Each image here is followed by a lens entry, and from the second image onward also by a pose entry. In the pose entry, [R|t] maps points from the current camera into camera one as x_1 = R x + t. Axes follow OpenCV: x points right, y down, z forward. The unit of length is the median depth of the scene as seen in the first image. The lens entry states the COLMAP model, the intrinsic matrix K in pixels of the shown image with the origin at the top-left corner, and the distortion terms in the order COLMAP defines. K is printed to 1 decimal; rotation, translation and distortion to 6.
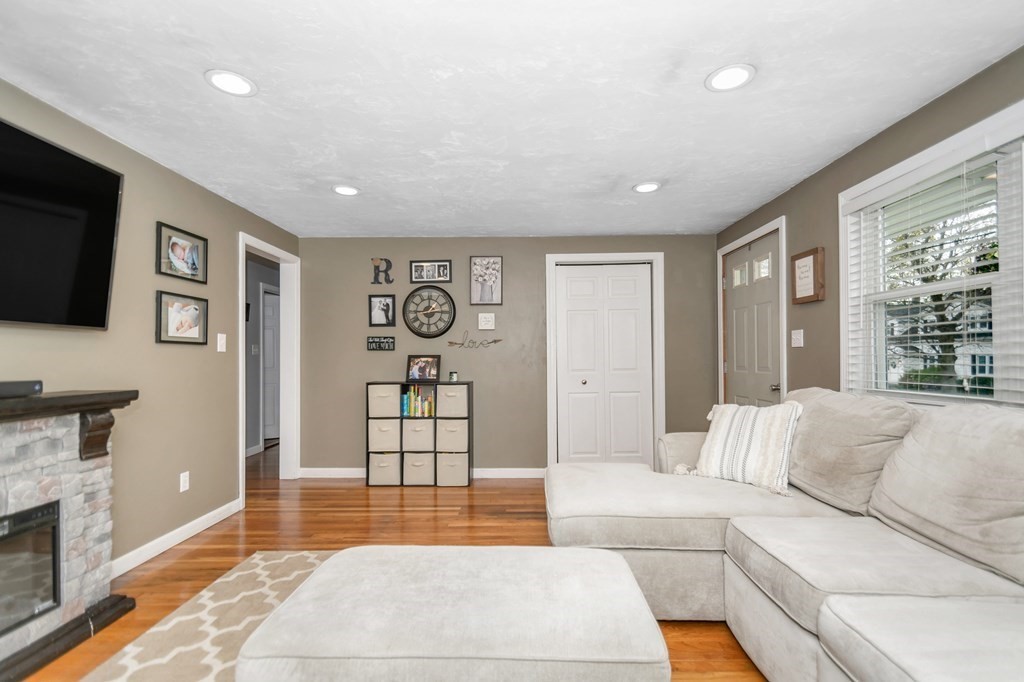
lens RADIAL K [[473.0, 0, 510.4], [0, 473.0, 345.2], [0, 0, 1]] dist [0.006446, -0.005607]
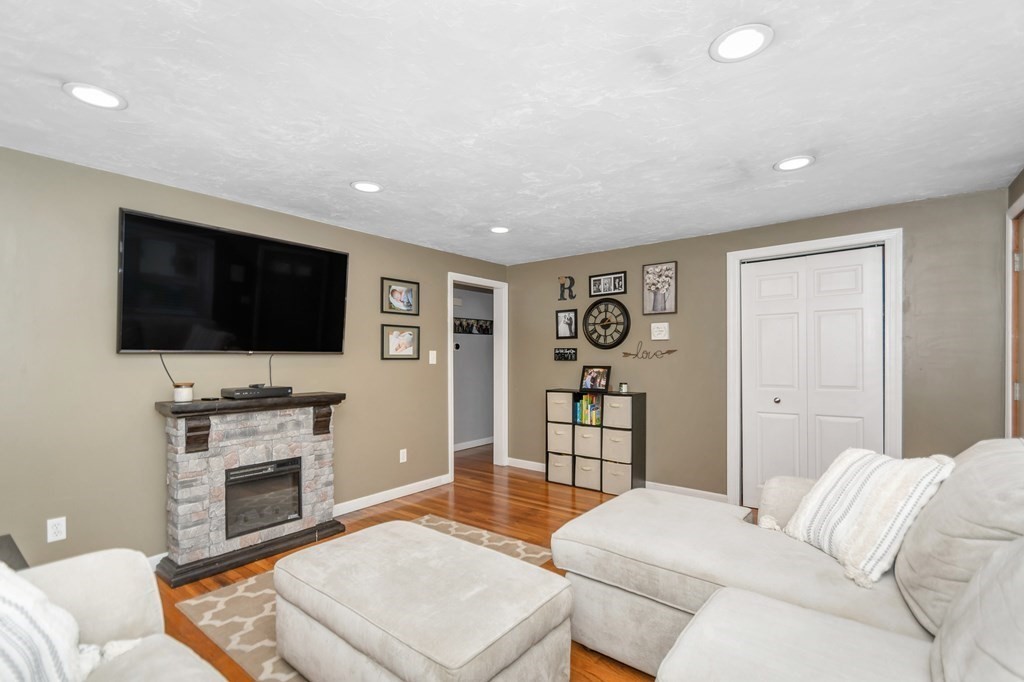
lens RADIAL K [[473.0, 0, 508.5], [0, 473.0, 349.6], [0, 0, 1]] dist [0.006446, -0.005607]
pose [[0.785544, -0.007140, -0.618764, 0.417038], [0.017398, 0.999793, 0.010552, -0.039378], [0.618561, -0.019054, 0.785506, 0.075626]]
